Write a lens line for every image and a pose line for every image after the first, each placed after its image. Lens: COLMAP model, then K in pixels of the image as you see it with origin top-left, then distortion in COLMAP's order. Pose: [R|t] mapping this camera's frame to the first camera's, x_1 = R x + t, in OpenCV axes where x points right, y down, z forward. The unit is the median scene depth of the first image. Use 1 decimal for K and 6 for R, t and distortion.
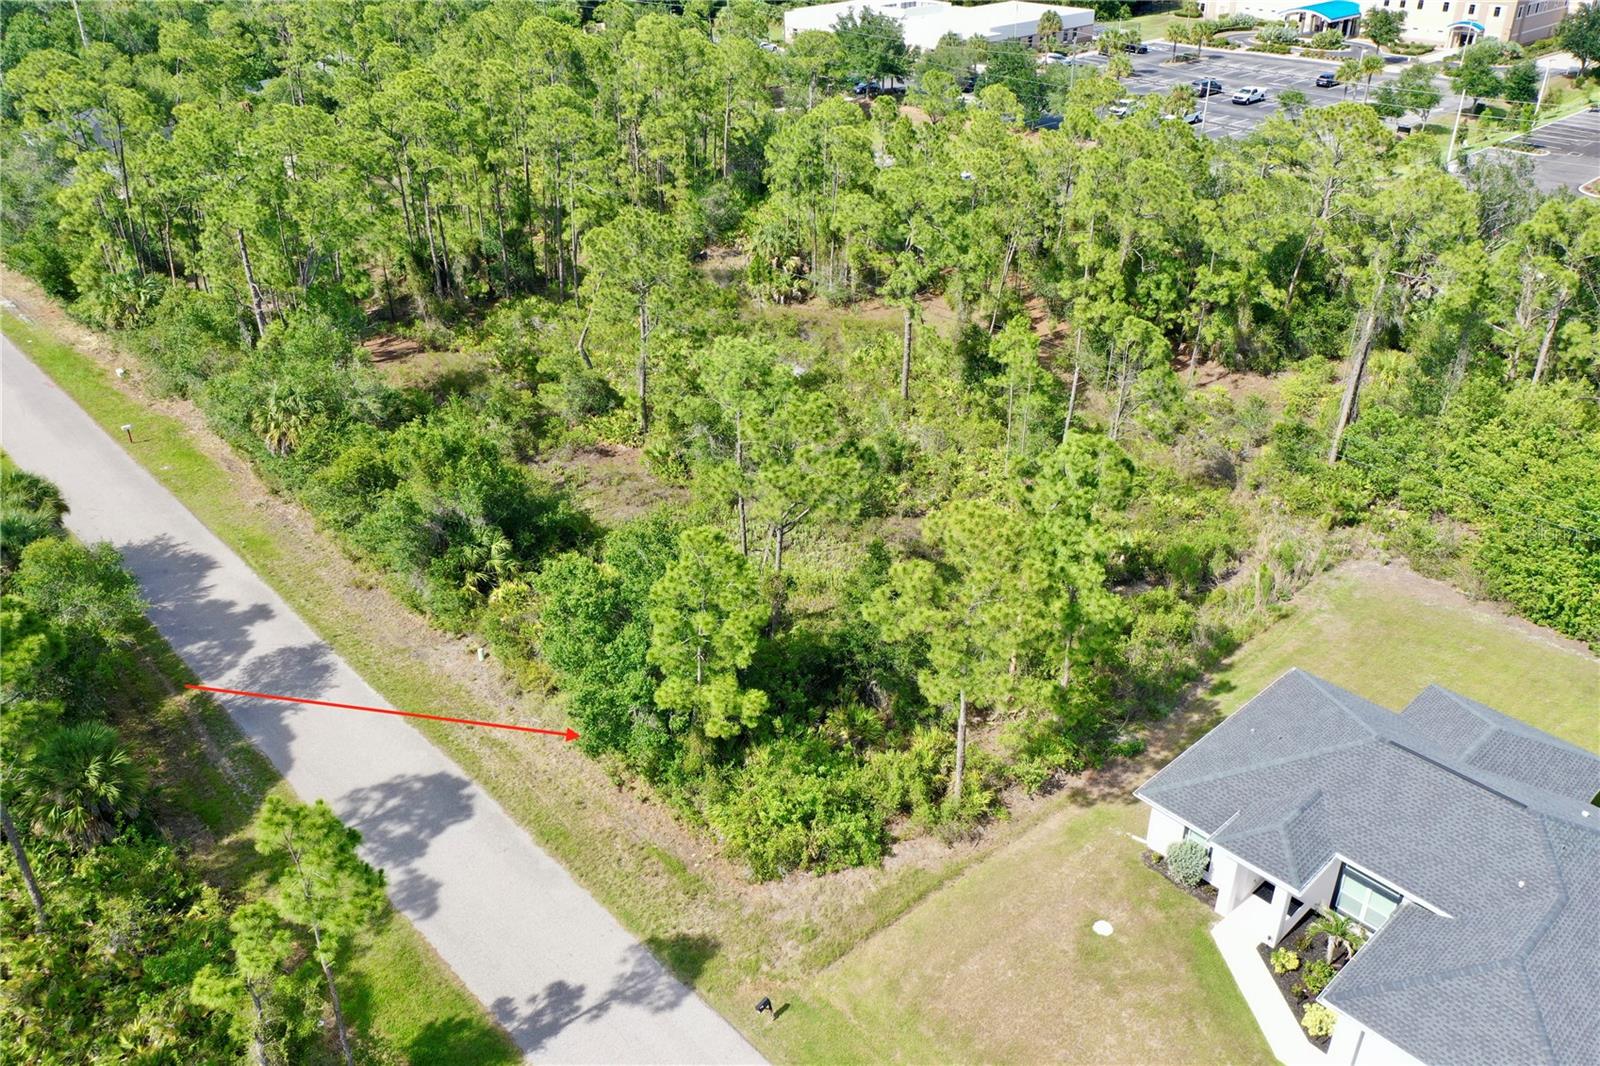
lens RADIAL K [[1260.5, 0, 800.0], [0, 1260.5, 533.0], [0, 0, 1]] dist [-0.009490, 0.008478]
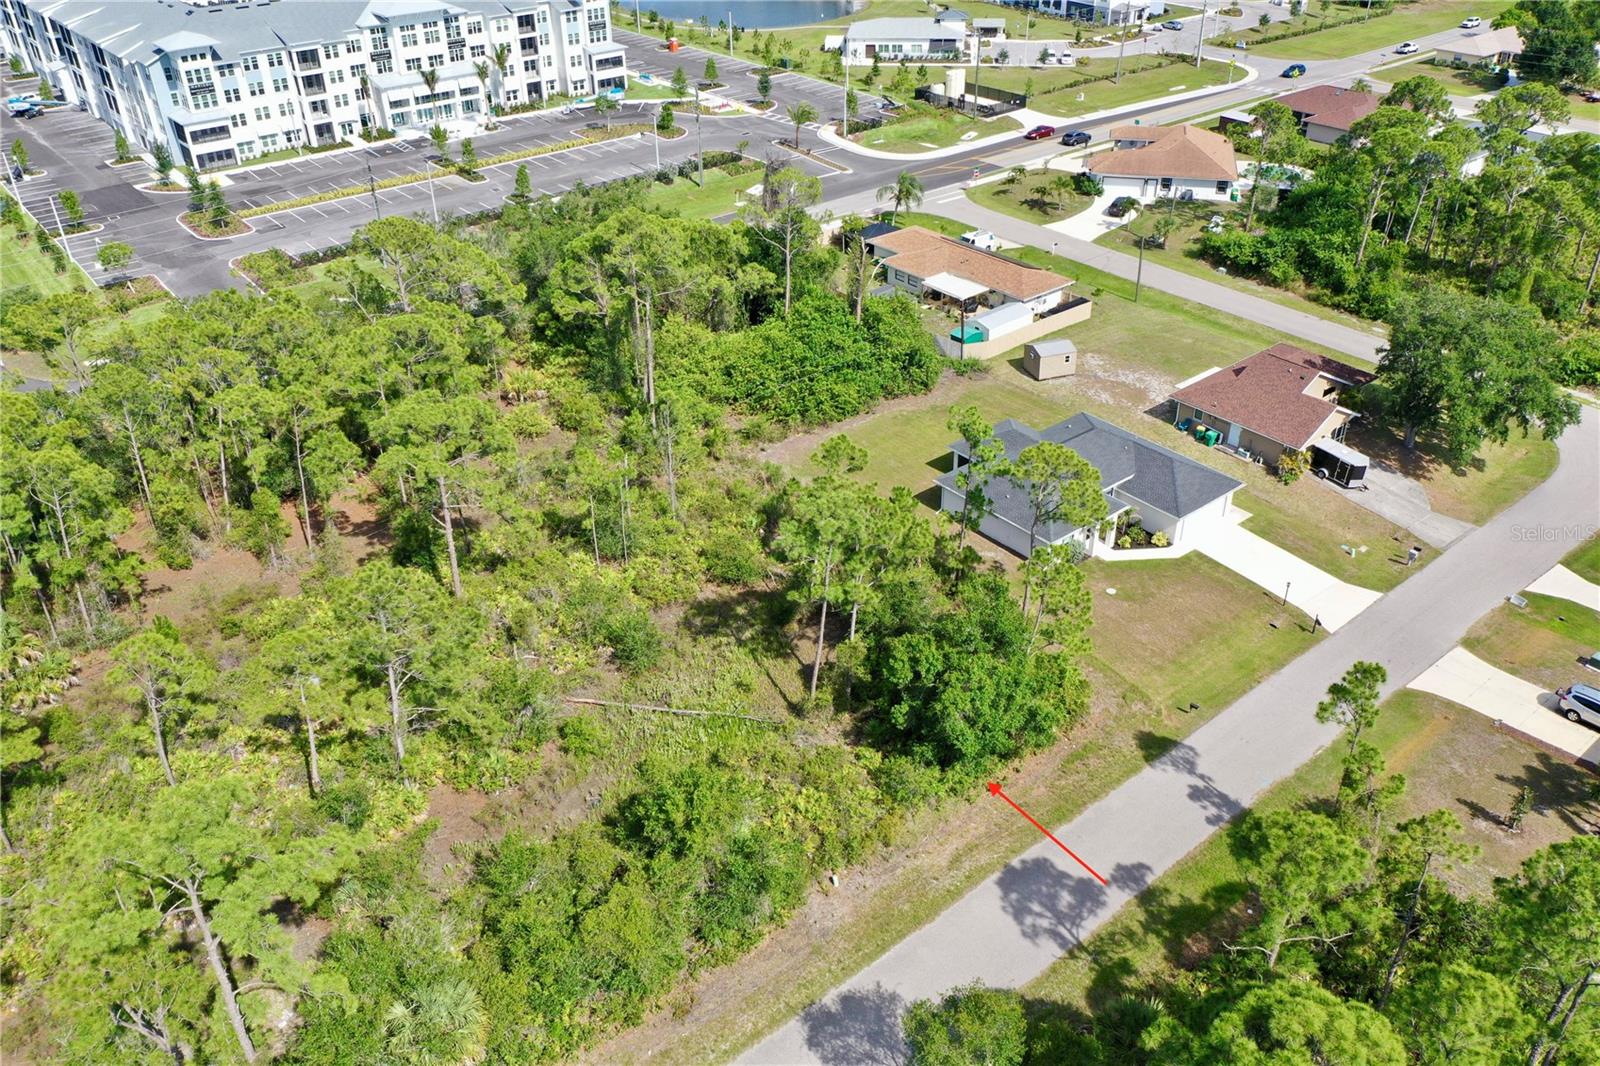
lens RADIAL K [[1260.5, 0, 800.0], [0, 1260.5, 533.0], [0, 0, 1]] dist [-0.009490, 0.008478]
pose [[0.064358, -0.524328, 0.849081, -1.198728], [0.510919, 0.748186, 0.423296, -0.706595], [-0.857216, 0.406569, 0.316041, 0.657009]]
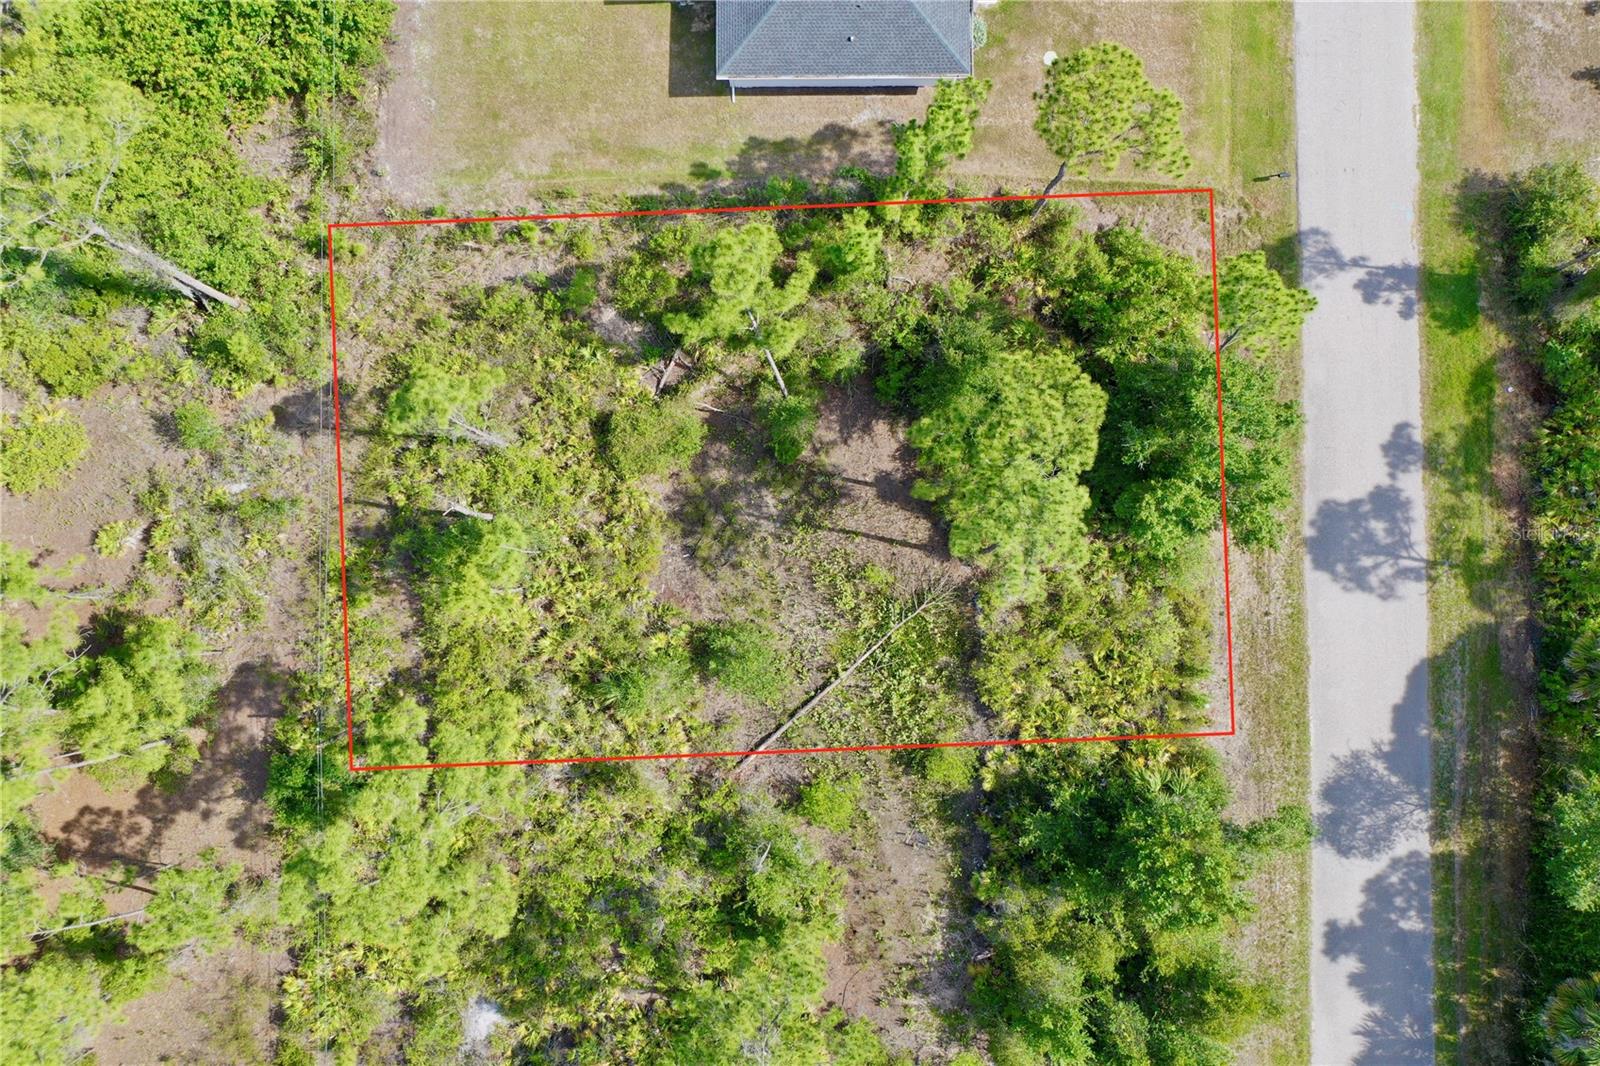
lens RADIAL K [[1252.3, 0, 800.0], [0, 1252.3, 533.0], [0, 0, 1]] dist [-0.000193, 0.001463]
pose [[-0.736433, -0.674972, 0.045593, 0.027000], [0.357955, -0.331589, 0.872878, -0.971759], [-0.574050, 0.659137, 0.485803, 0.721874]]
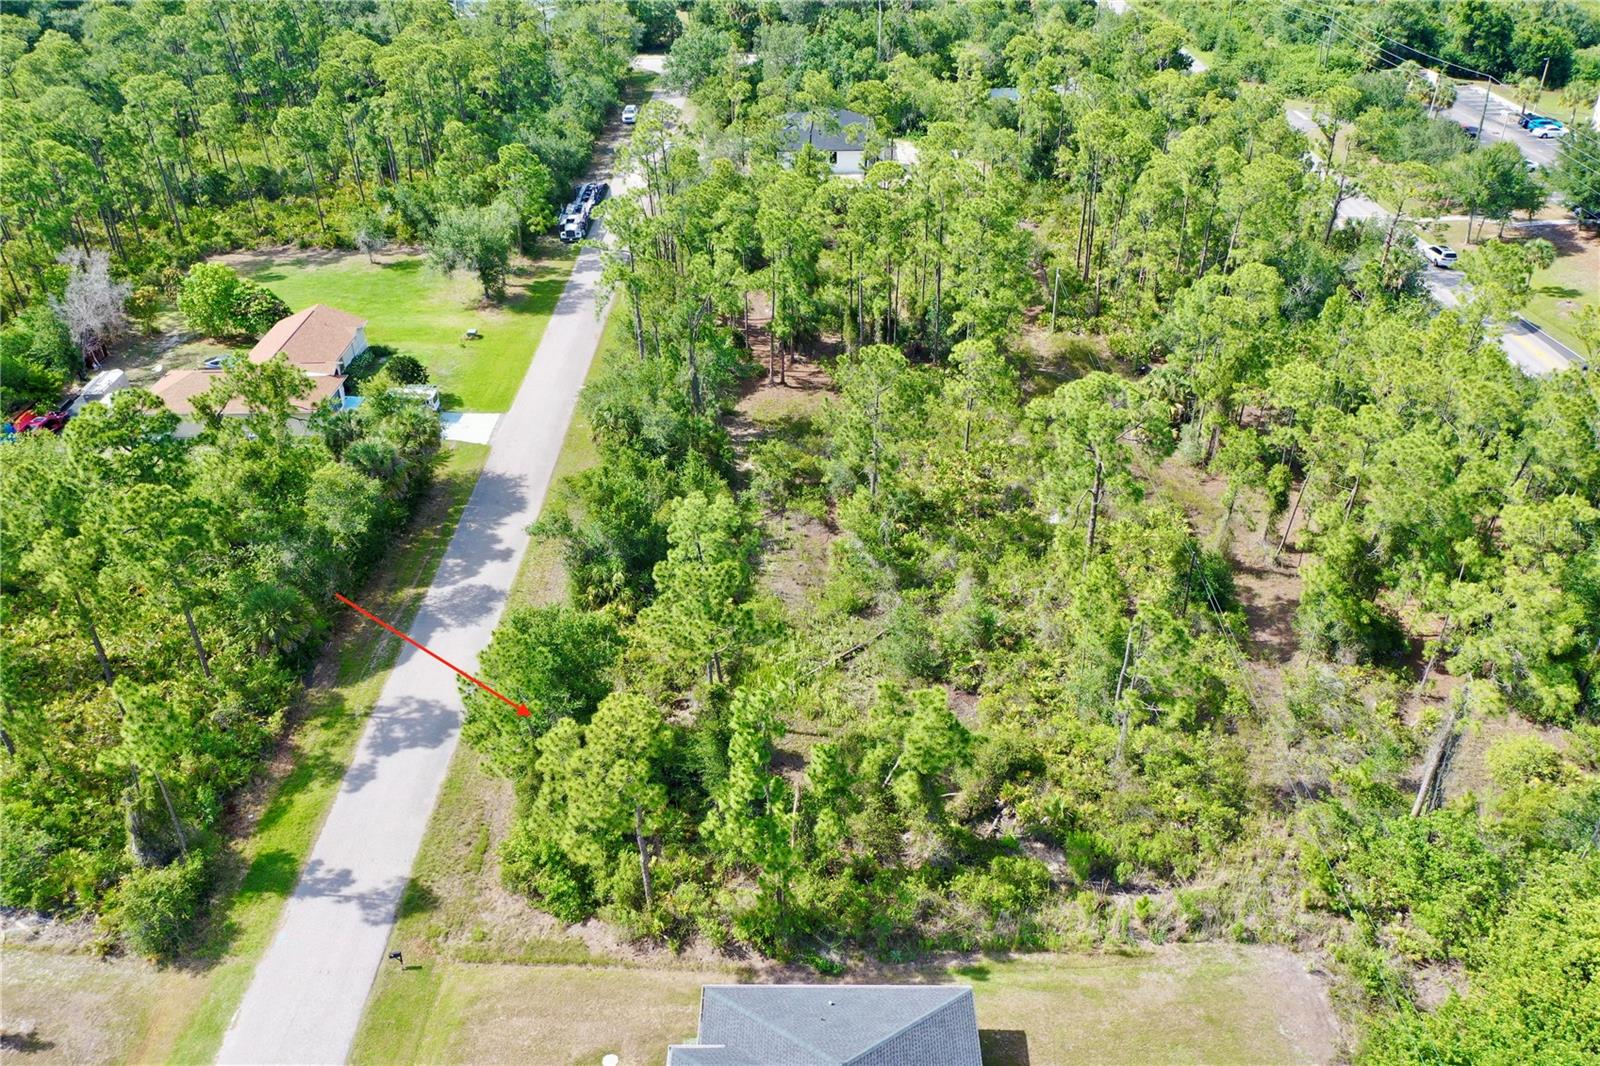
lens RADIAL K [[1260.5, 0, 800.0], [0, 1260.5, 533.0], [0, 0, 1]] dist [-0.009490, 0.008478]
pose [[0.731311, 0.358799, -0.580040, 0.783647], [-0.330407, 0.930362, 0.158925, -0.366963], [0.596670, 0.075426, 0.798934, 0.075302]]
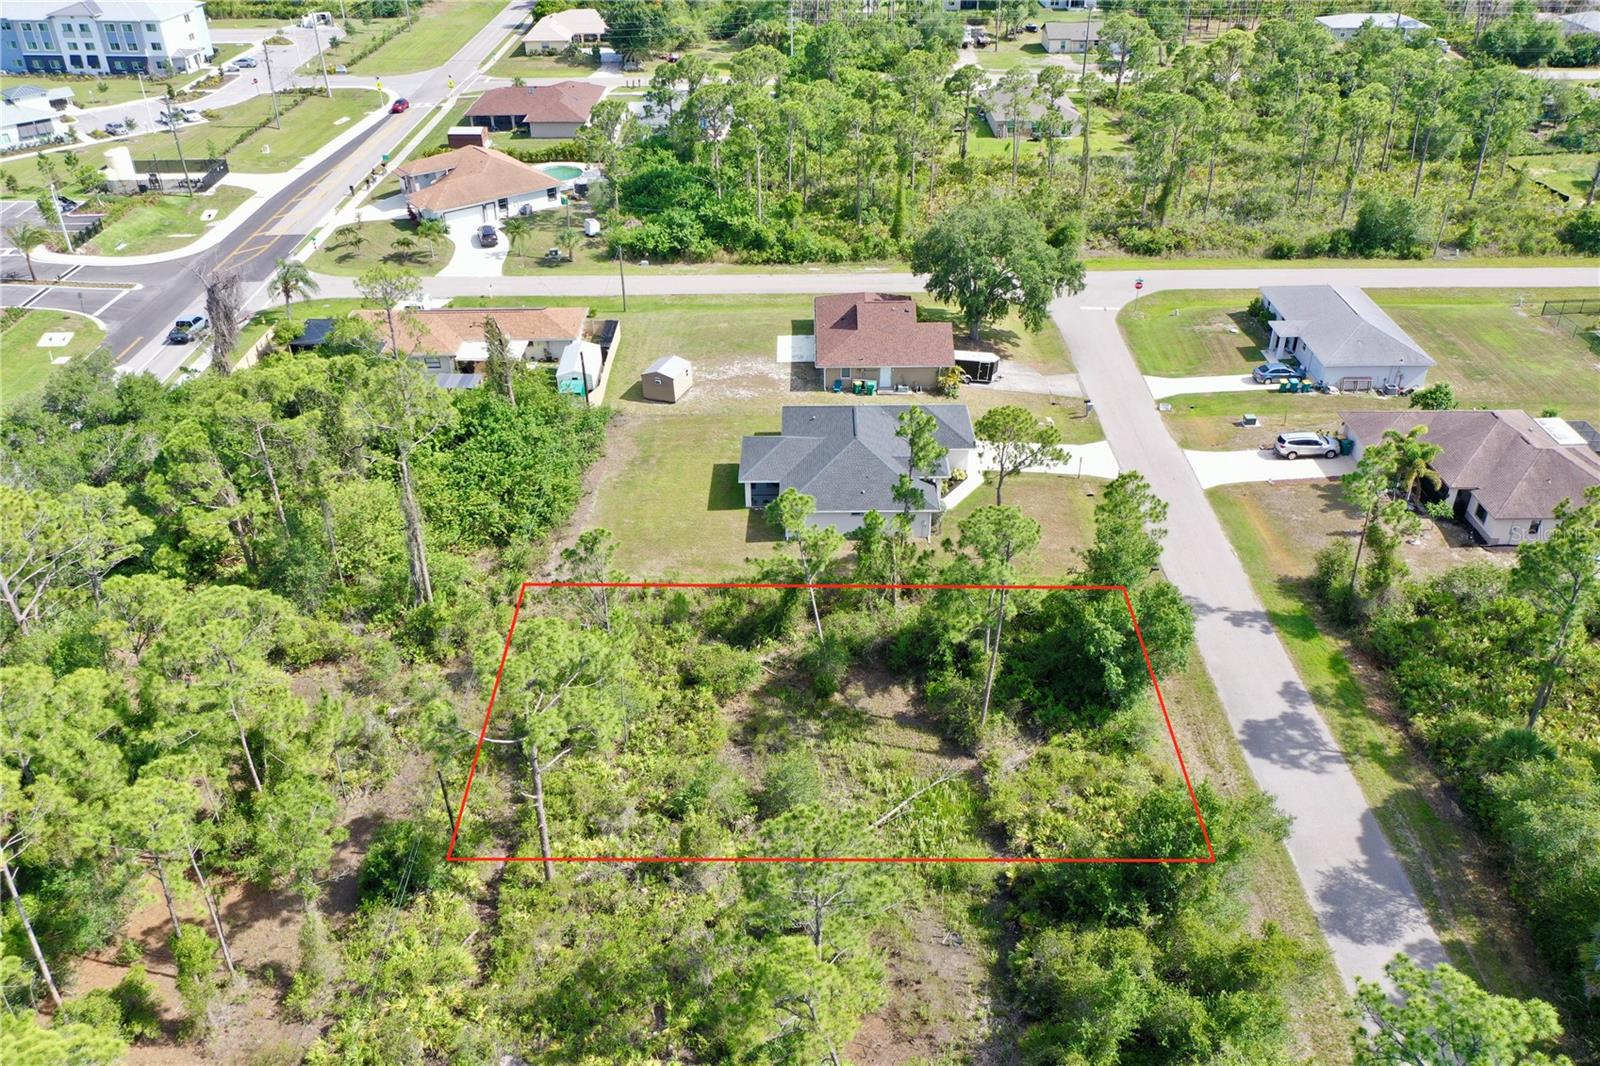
lens RADIAL K [[1260.5, 0, 800.0], [0, 1260.5, 533.0], [0, 0, 1]] dist [-0.009490, 0.008478]
pose [[-0.733406, -0.347213, 0.584431, -0.663210], [0.354023, 0.538852, 0.764400, -1.222119], [-0.580331, 0.767517, -0.272276, 1.527656]]
